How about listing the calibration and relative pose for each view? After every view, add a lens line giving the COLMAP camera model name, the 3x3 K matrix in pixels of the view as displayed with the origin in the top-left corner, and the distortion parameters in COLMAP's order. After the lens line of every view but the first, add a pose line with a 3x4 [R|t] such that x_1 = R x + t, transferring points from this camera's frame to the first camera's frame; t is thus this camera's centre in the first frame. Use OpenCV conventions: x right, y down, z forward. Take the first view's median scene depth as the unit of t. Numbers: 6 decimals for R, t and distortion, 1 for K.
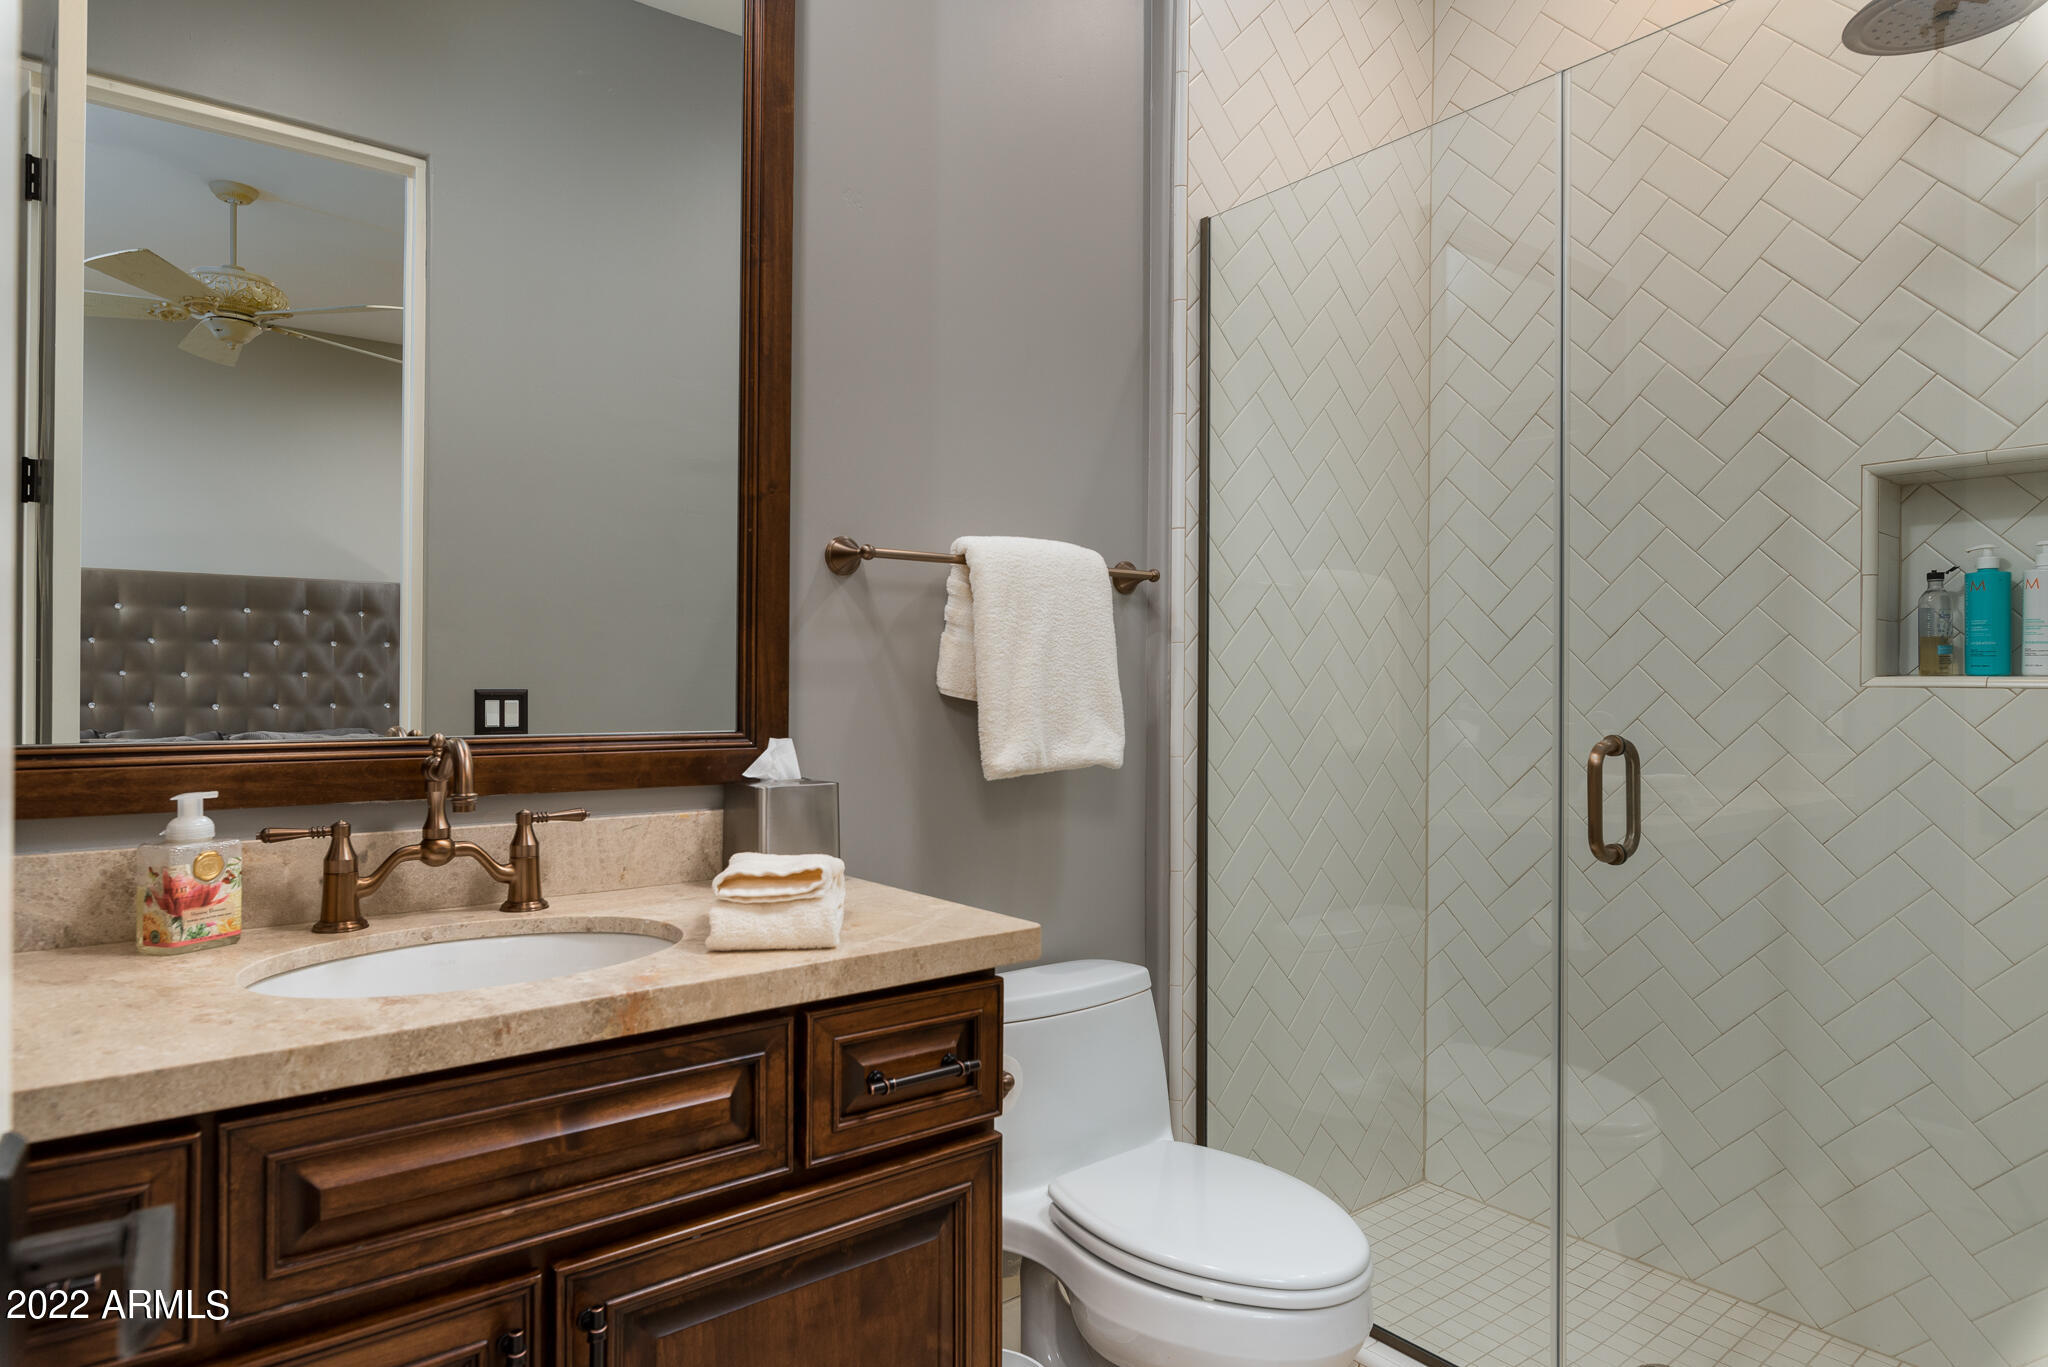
lens RADIAL K [[1184.3, 0, 1019.8], [0, 1184.3, 668.9], [0, 0, 1]] dist [0.002819, 0.000672]
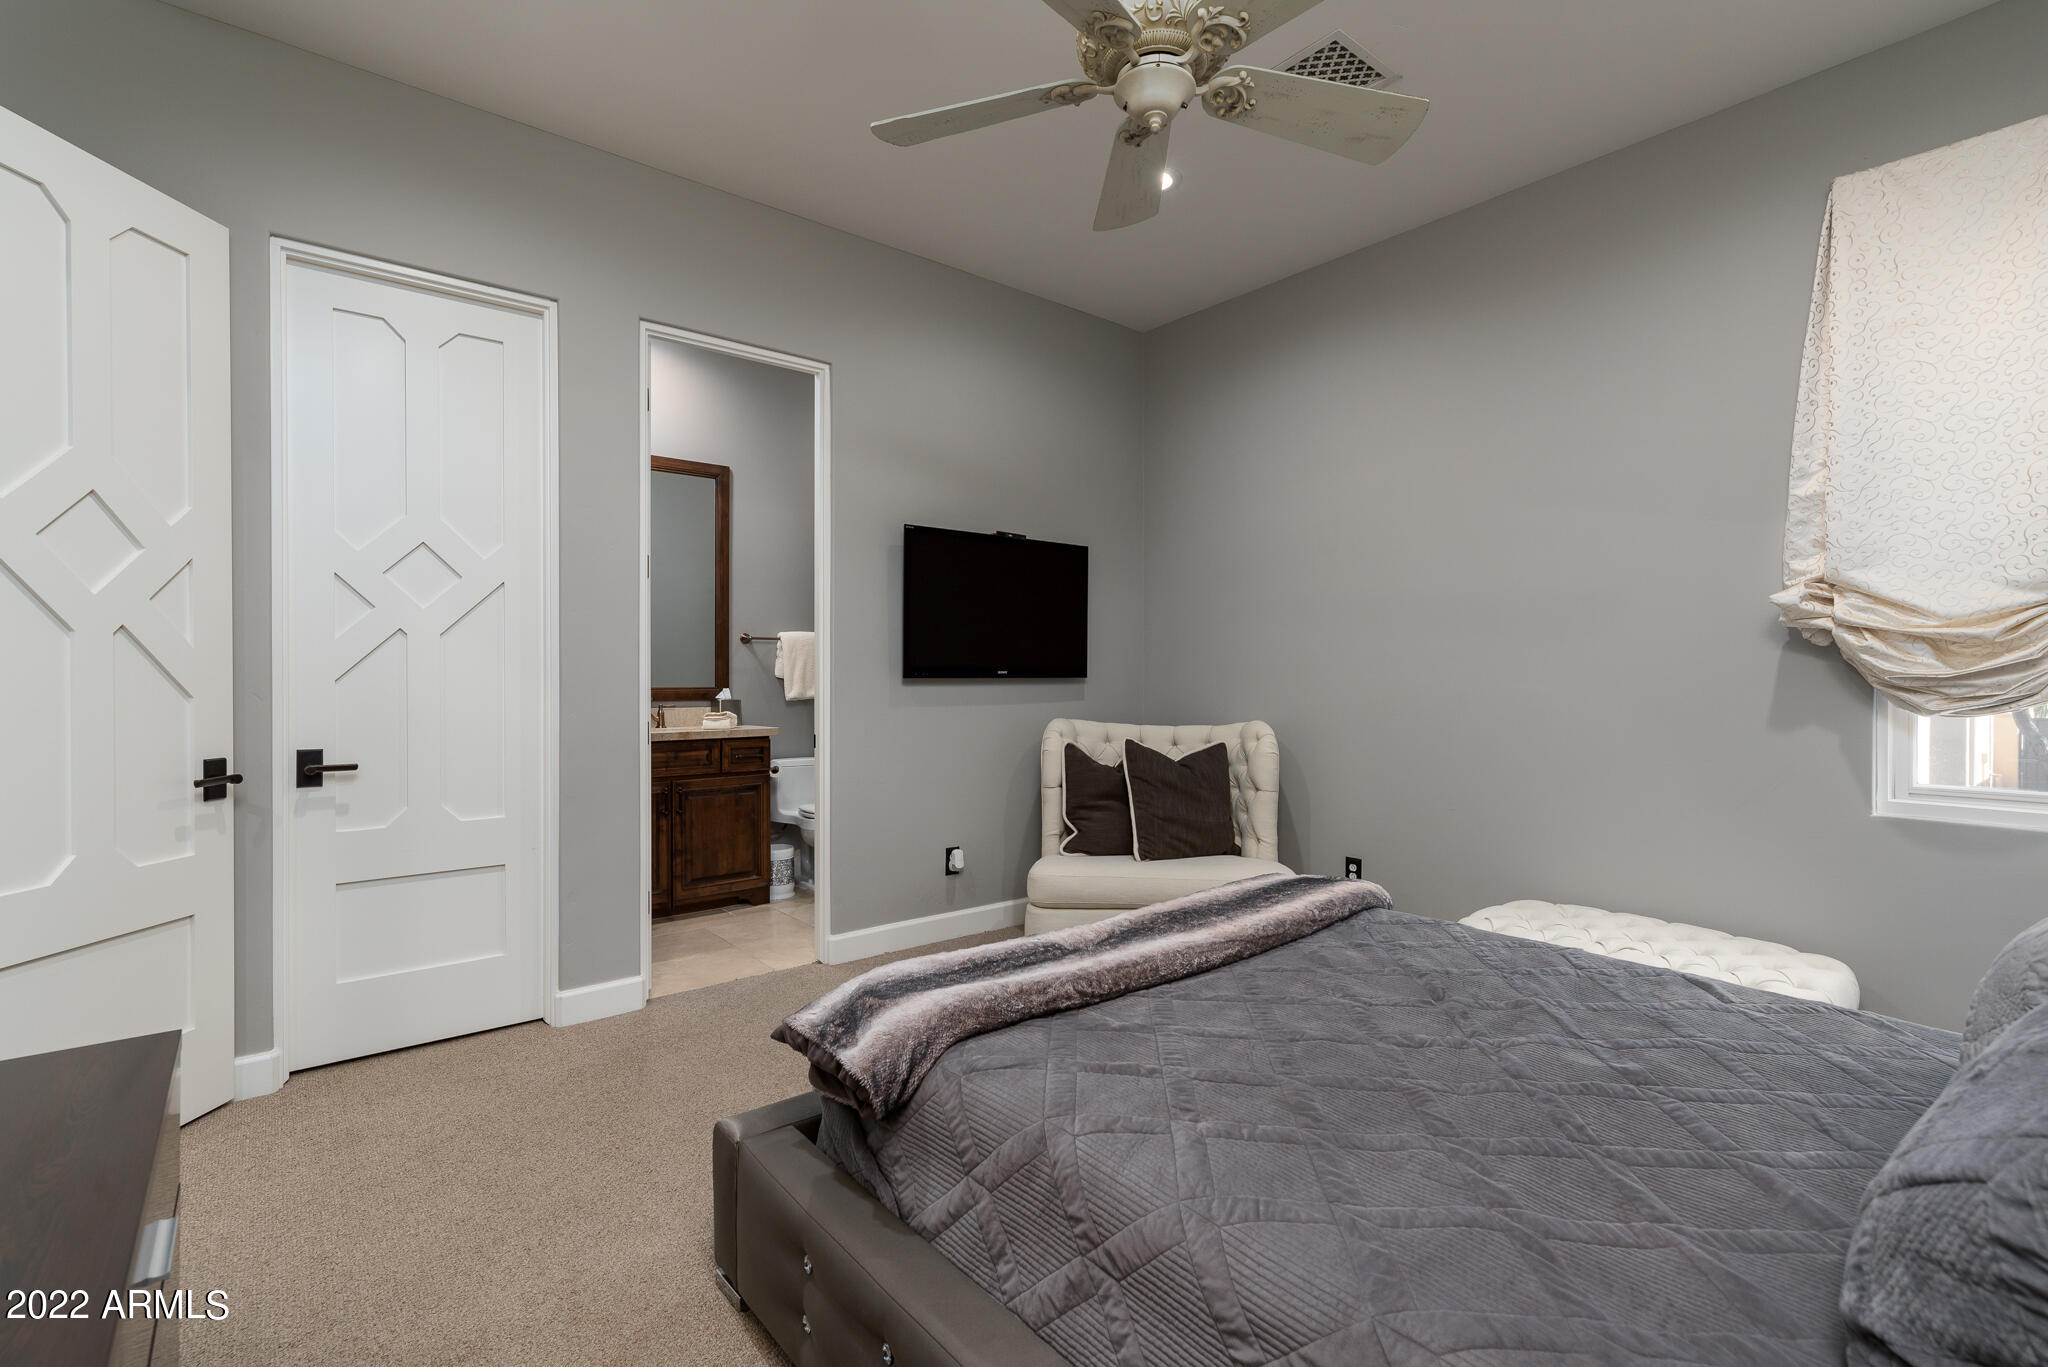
lens RADIAL K [[940.1, 0, 1025.5], [0, 940.1, 677.9], [0, 0, 1]] dist [0.001150, 0.000143]
pose [[0.999749, -0.001650, 0.022353, 0.721402], [0.001458, 0.999962, 0.008606, -0.000139], [-0.022367, -0.008571, 0.999713, -2.129800]]
